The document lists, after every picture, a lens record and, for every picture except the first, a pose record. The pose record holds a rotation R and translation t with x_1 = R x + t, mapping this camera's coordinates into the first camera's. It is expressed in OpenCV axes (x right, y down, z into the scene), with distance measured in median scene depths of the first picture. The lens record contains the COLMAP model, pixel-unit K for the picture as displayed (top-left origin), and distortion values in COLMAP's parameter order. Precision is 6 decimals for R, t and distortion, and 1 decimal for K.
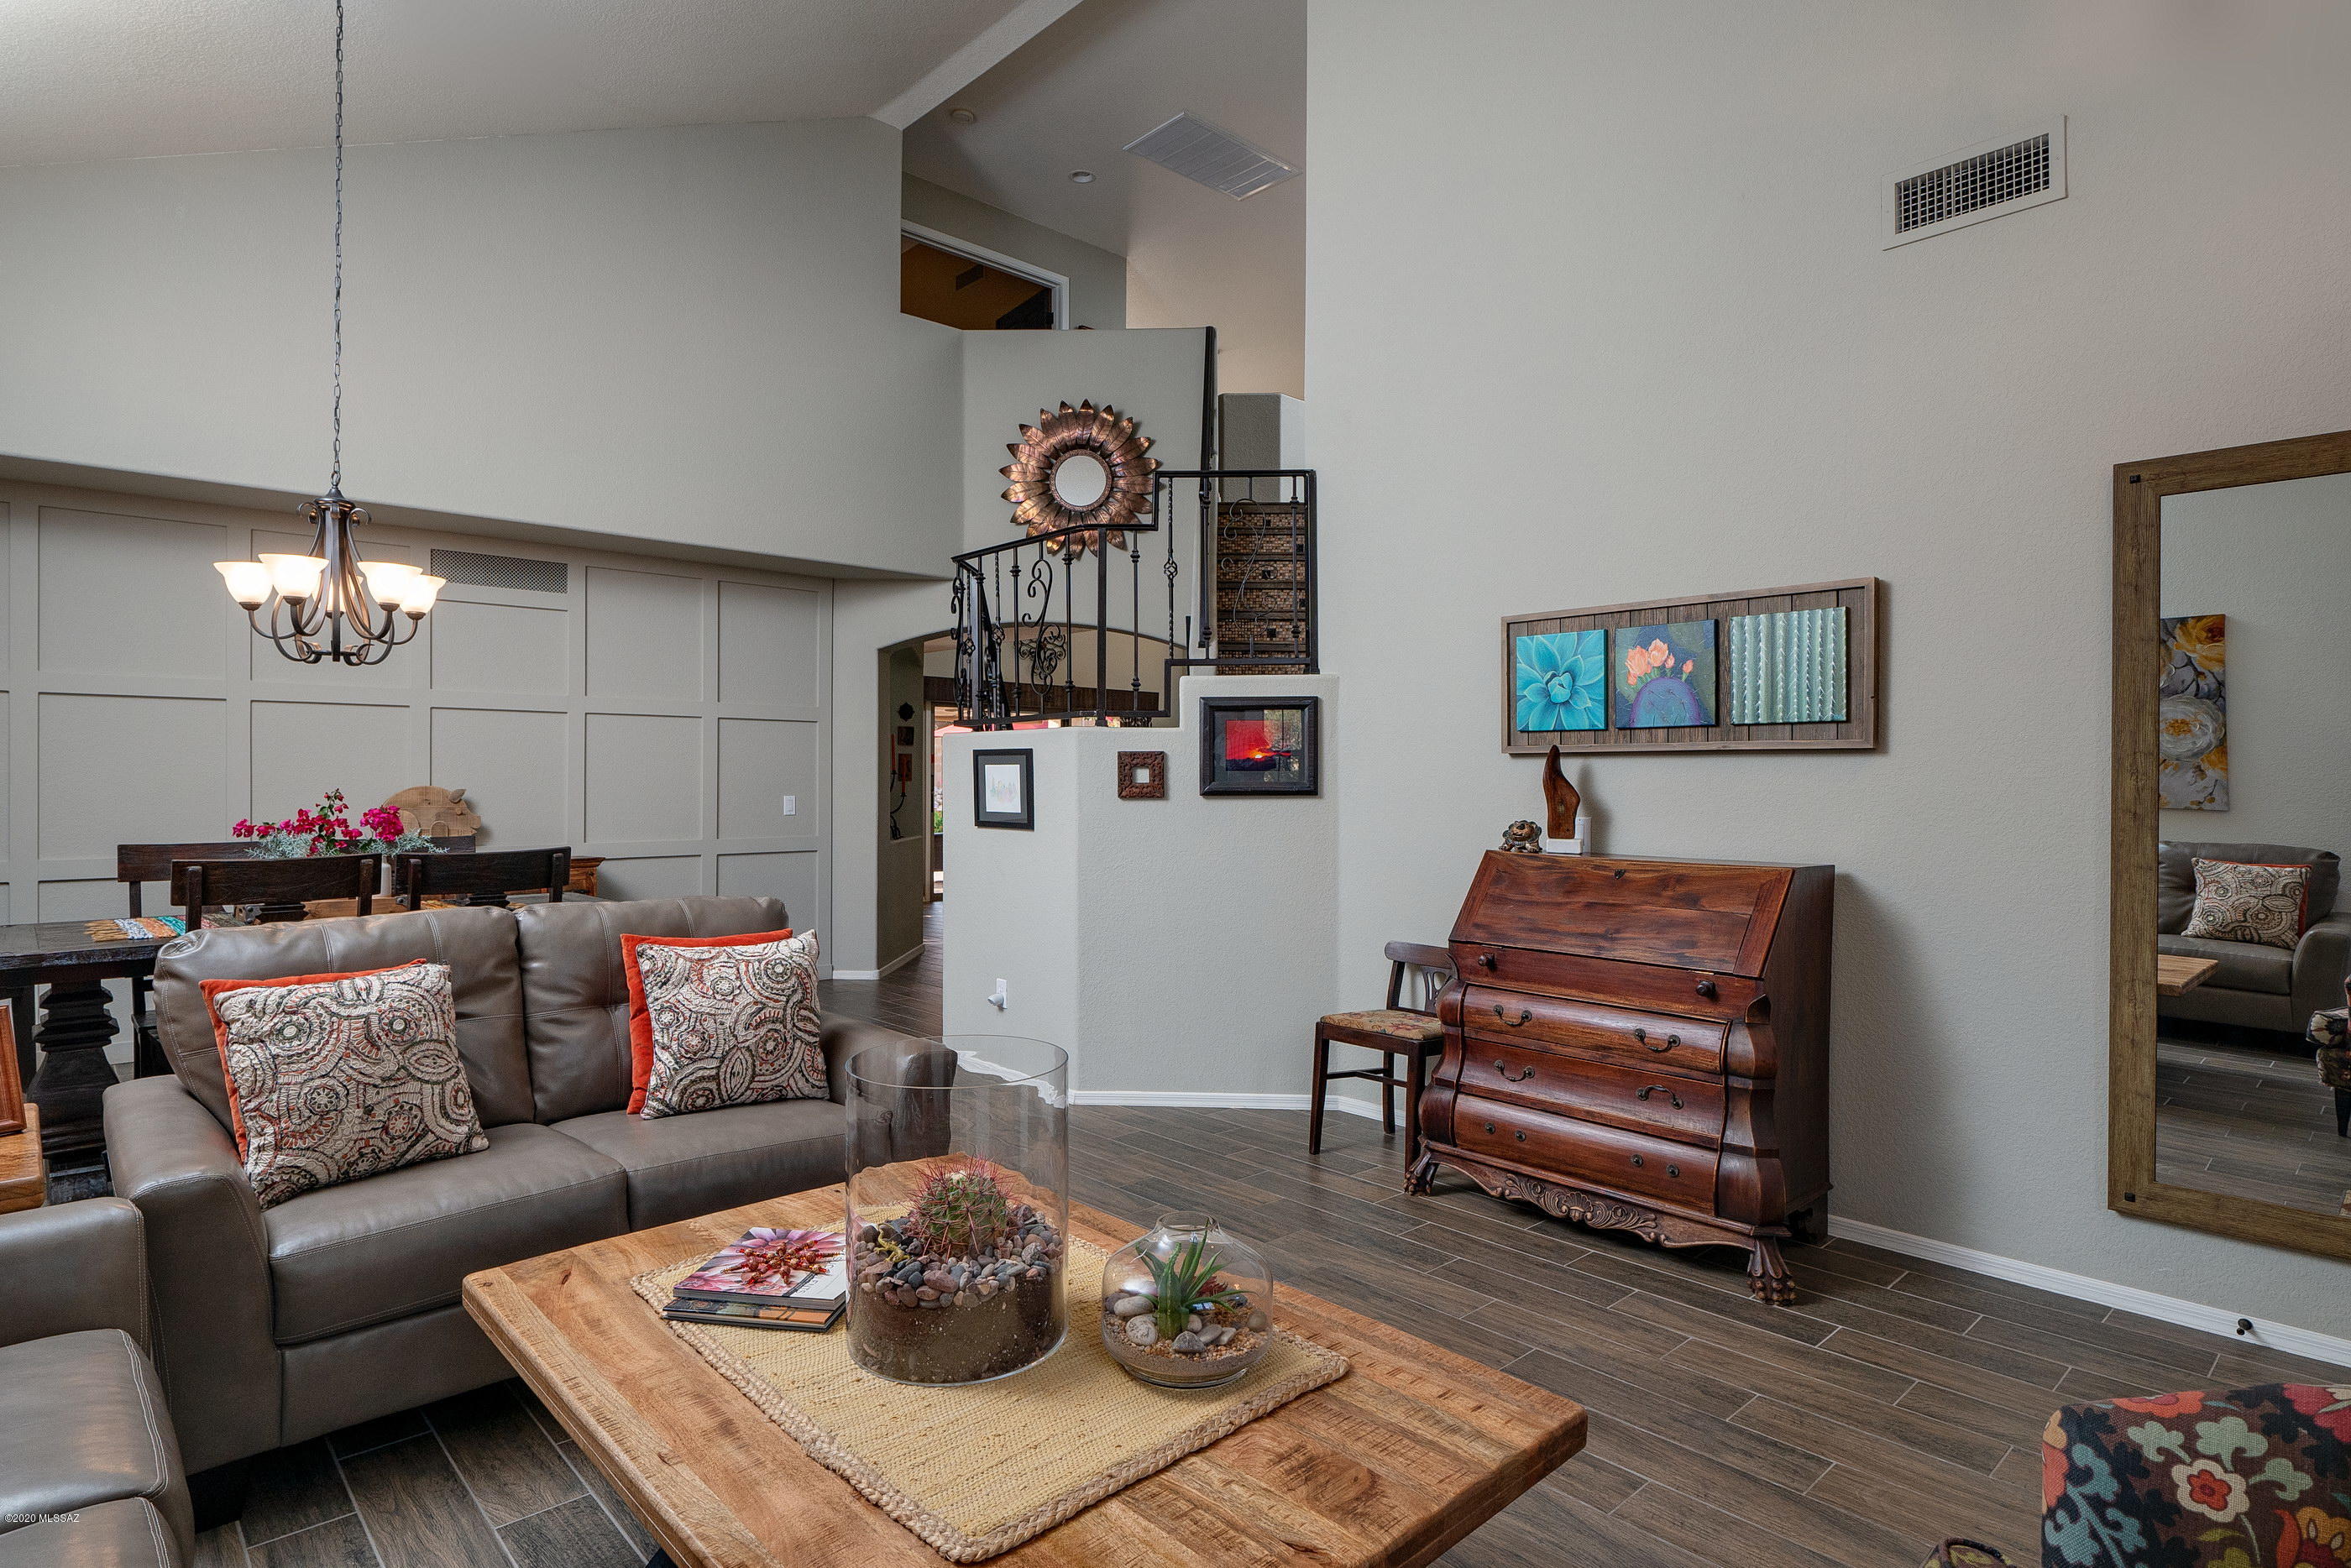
lens RADIAL K [[1230.2, 0, 1182.5], [0, 1230.2, 770.3], [0, 0, 1]] dist [-0.002248, 0.002171]
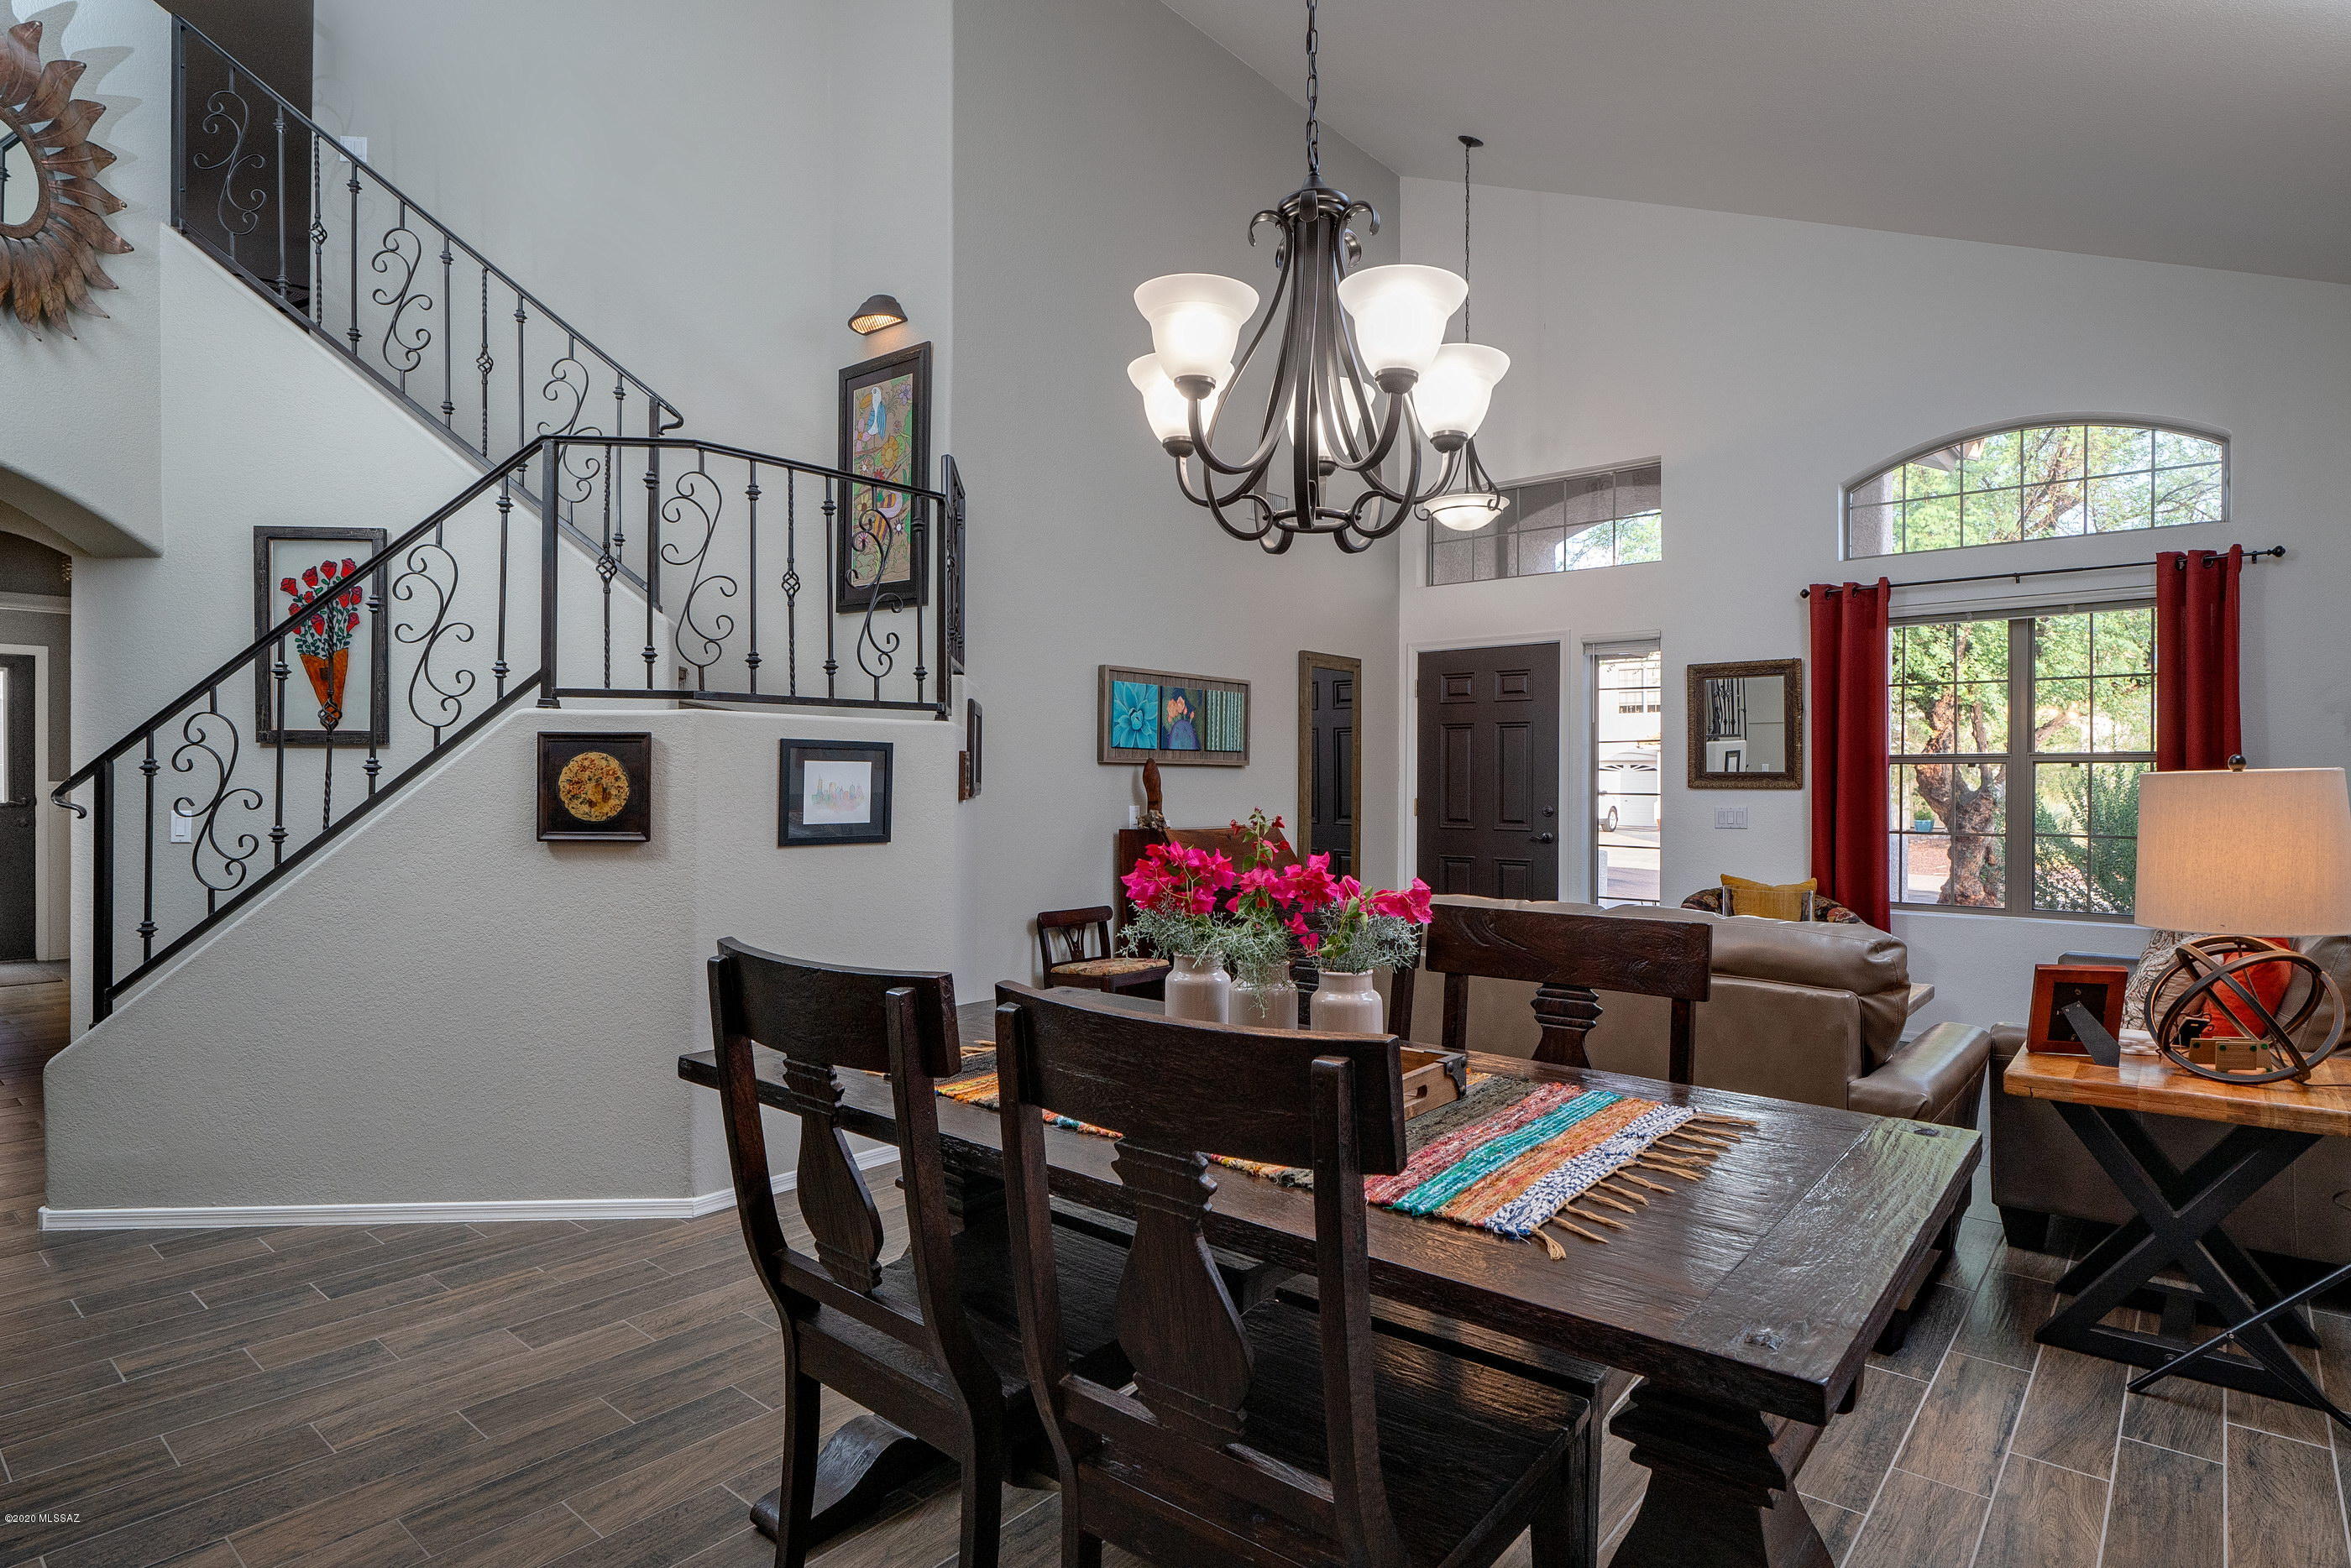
lens RADIAL K [[1230.2, 0, 1181.6], [0, 1230.2, 788.8], [0, 0, 1]] dist [-0.002248, 0.002171]
pose [[-0.108576, 0.004273, 0.994079, -1.074536], [0.014962, 0.999885, -0.002663, 0.020137], [-0.993976, 0.014584, -0.108627, 0.987757]]
